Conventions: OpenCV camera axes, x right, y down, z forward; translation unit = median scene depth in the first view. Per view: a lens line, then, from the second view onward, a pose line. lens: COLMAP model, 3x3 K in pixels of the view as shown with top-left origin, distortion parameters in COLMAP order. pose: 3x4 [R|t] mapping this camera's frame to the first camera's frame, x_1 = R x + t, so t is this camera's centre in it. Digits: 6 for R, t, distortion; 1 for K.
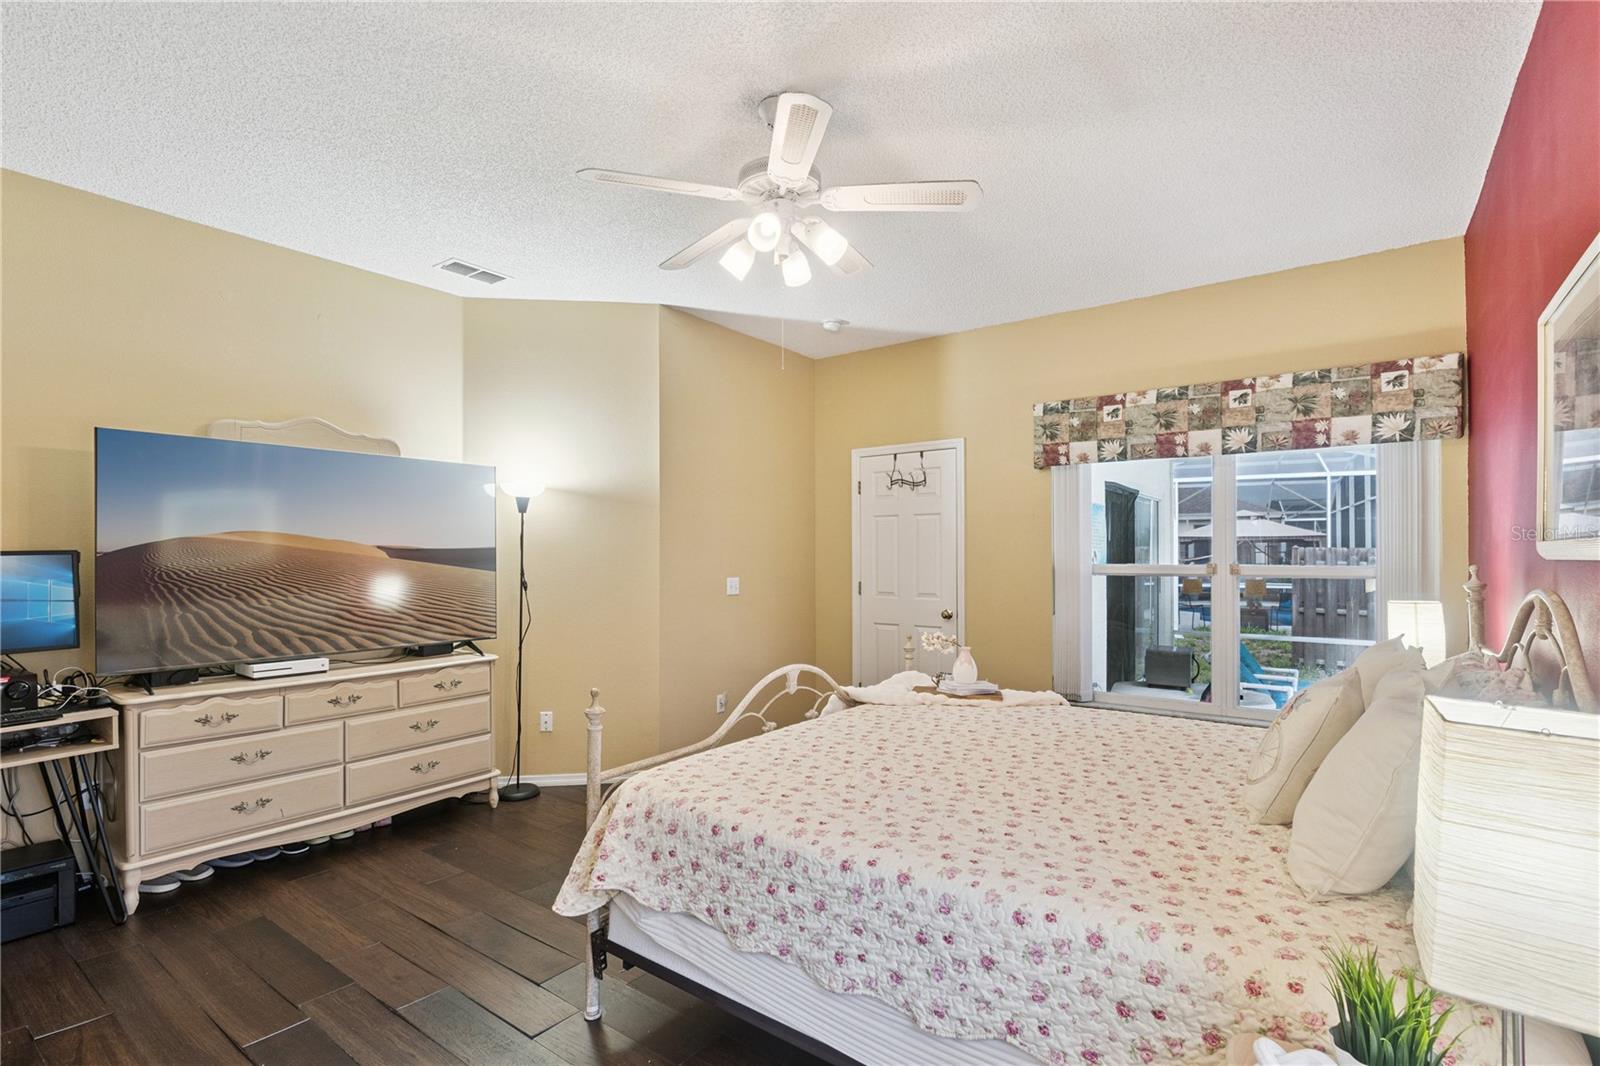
lens RADIAL K [[797.8, 0, 800.0], [0, 797.8, 533.0], [0, 0, 1]] dist [0.021098, -0.000064]
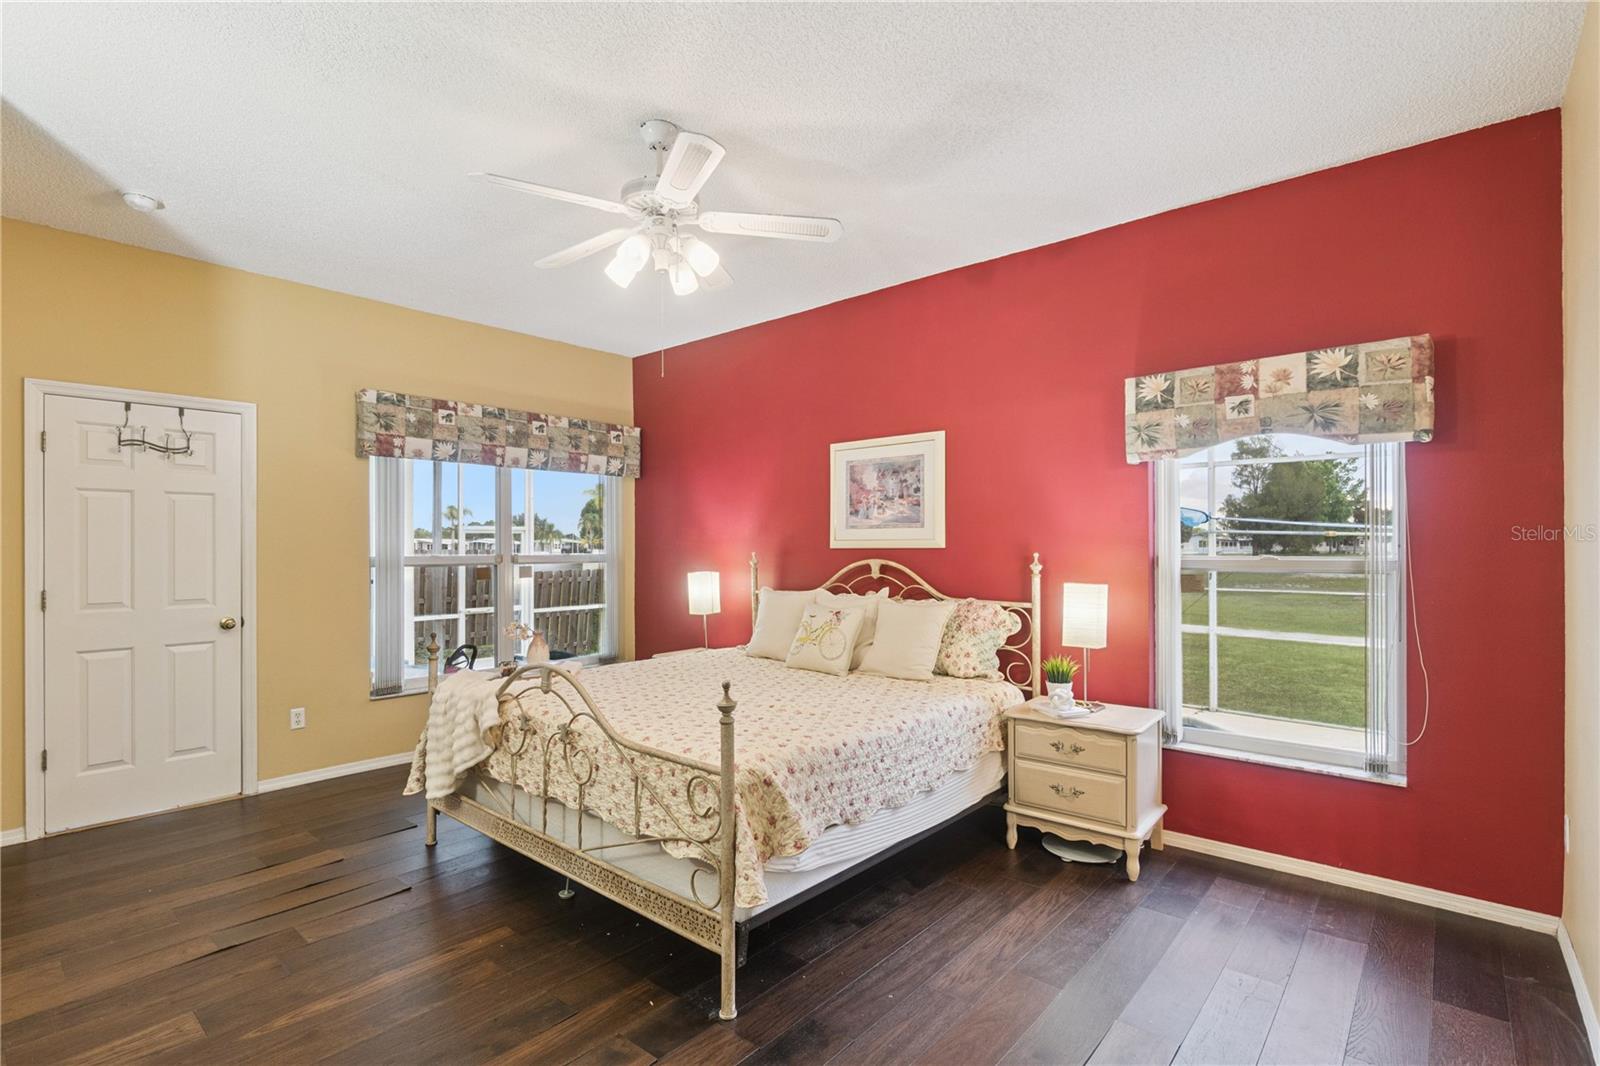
lens RADIAL K [[770.9, 0, 800.0], [0, 770.9, 533.0], [0, 0, 1]] dist [-0.001936, -0.000012]
pose [[0.044207, 0.021053, 0.998801, -0.668371], [-0.020104, 0.999594, -0.020180, 0.020589], [-0.998820, -0.019188, 0.044613, 0.494477]]
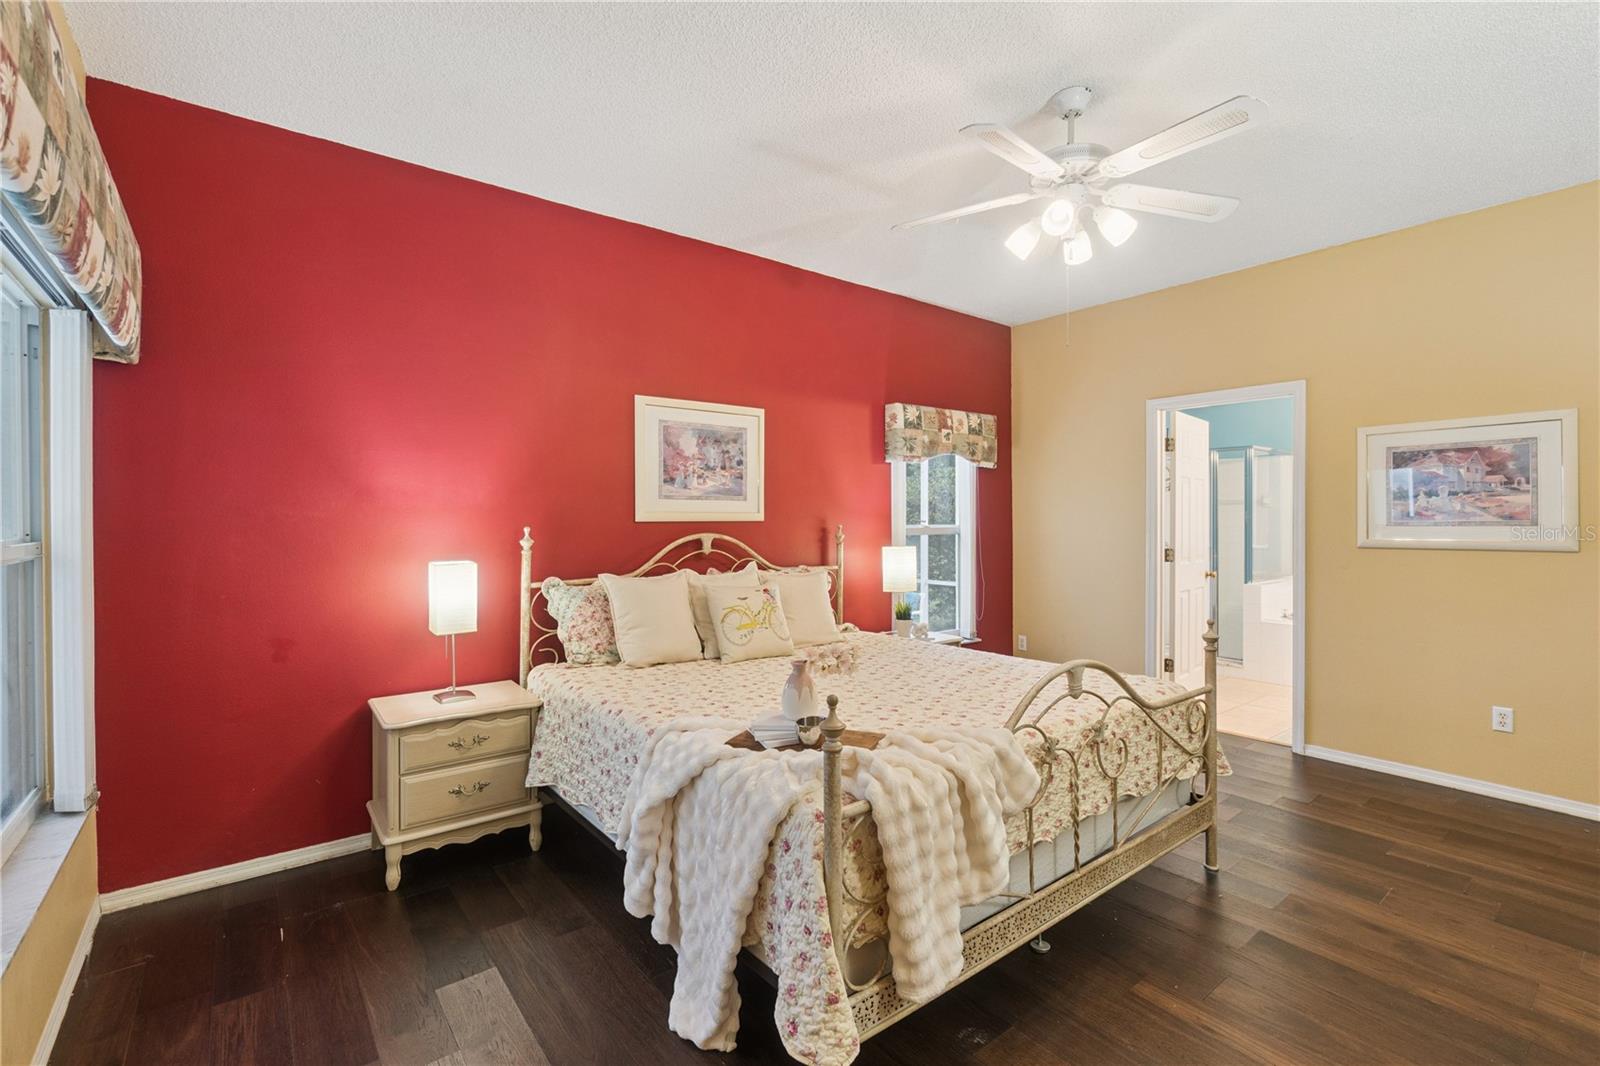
lens RADIAL K [[698.9, 0, 800.0], [0, 698.9, 533.0], [0, 0, 1]] dist [0.000204, -0.000117]
pose [[-0.971458, 0.000838, 0.237208, 0.047603], [-0.000340, 0.999988, -0.004927, 0.036615], [-0.237209, -0.004867, -0.971446, 1.247700]]
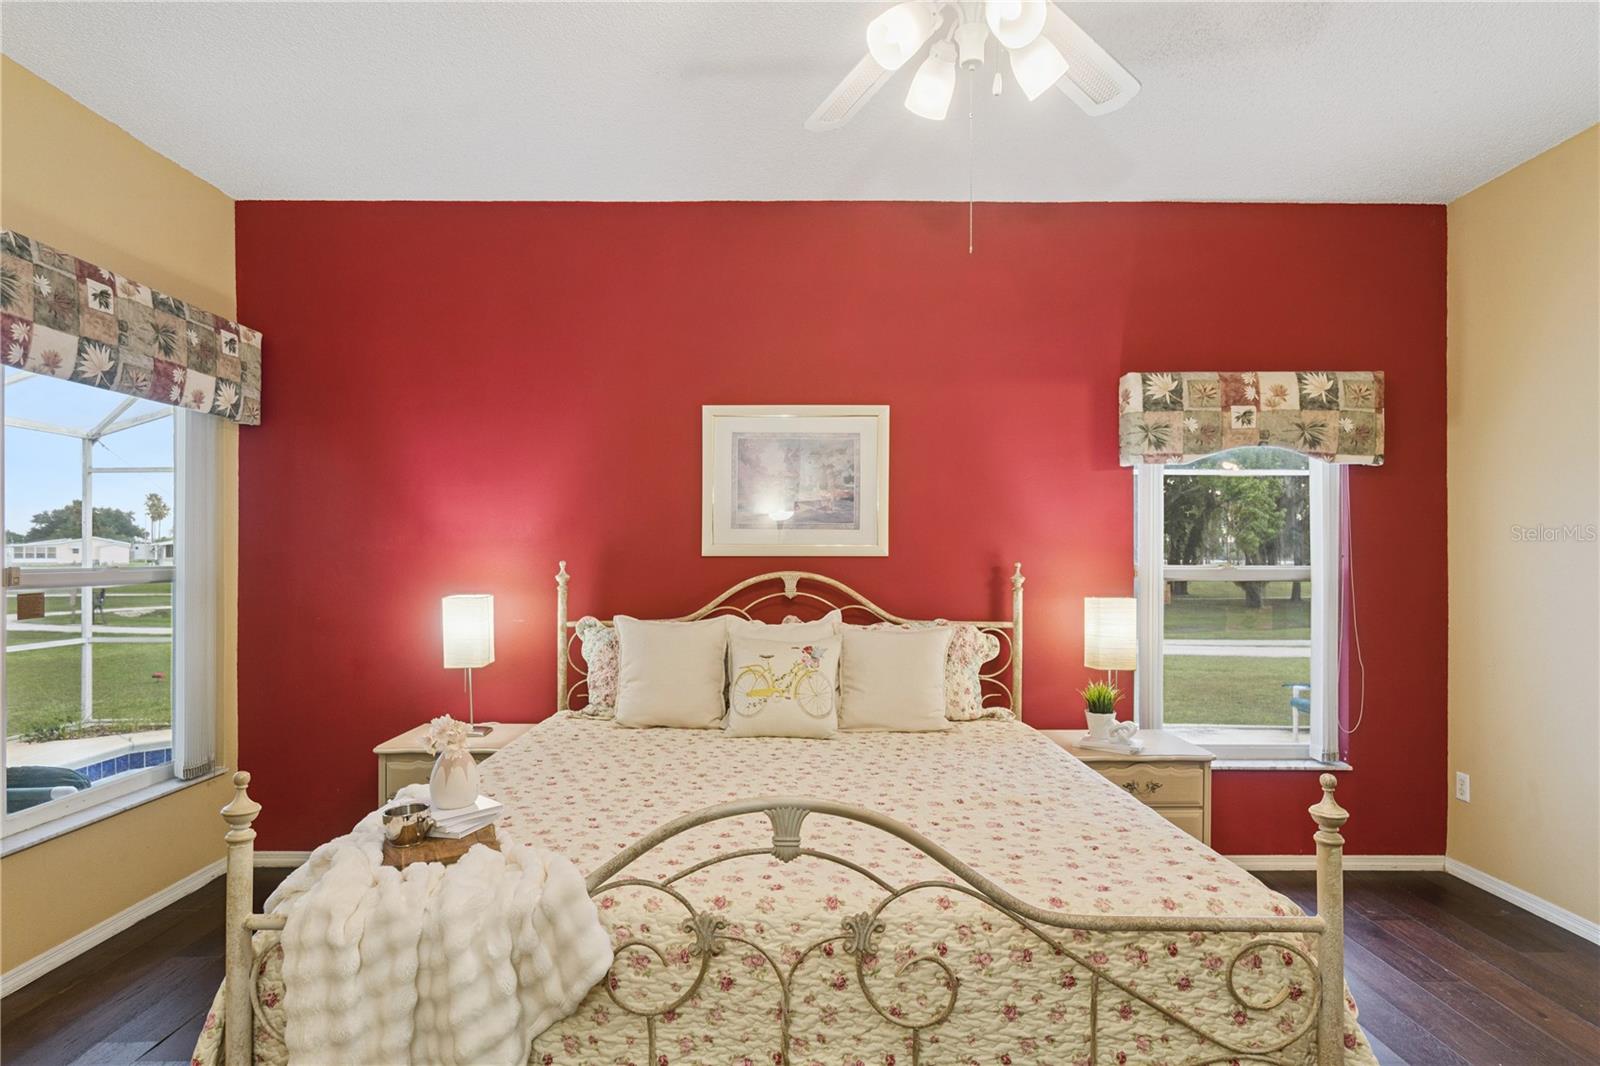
lens RADIAL K [[865.3, 0, 804.8], [0, 865.3, 549.5], [0, 0, 1]] dist [0.002443, -0.000202]
pose [[-0.625864, 0.005133, 0.779916, -0.299099], [-0.019026, 0.999580, -0.021847, 0.029640], [-0.779700, -0.028512, -0.625503, 0.953109]]
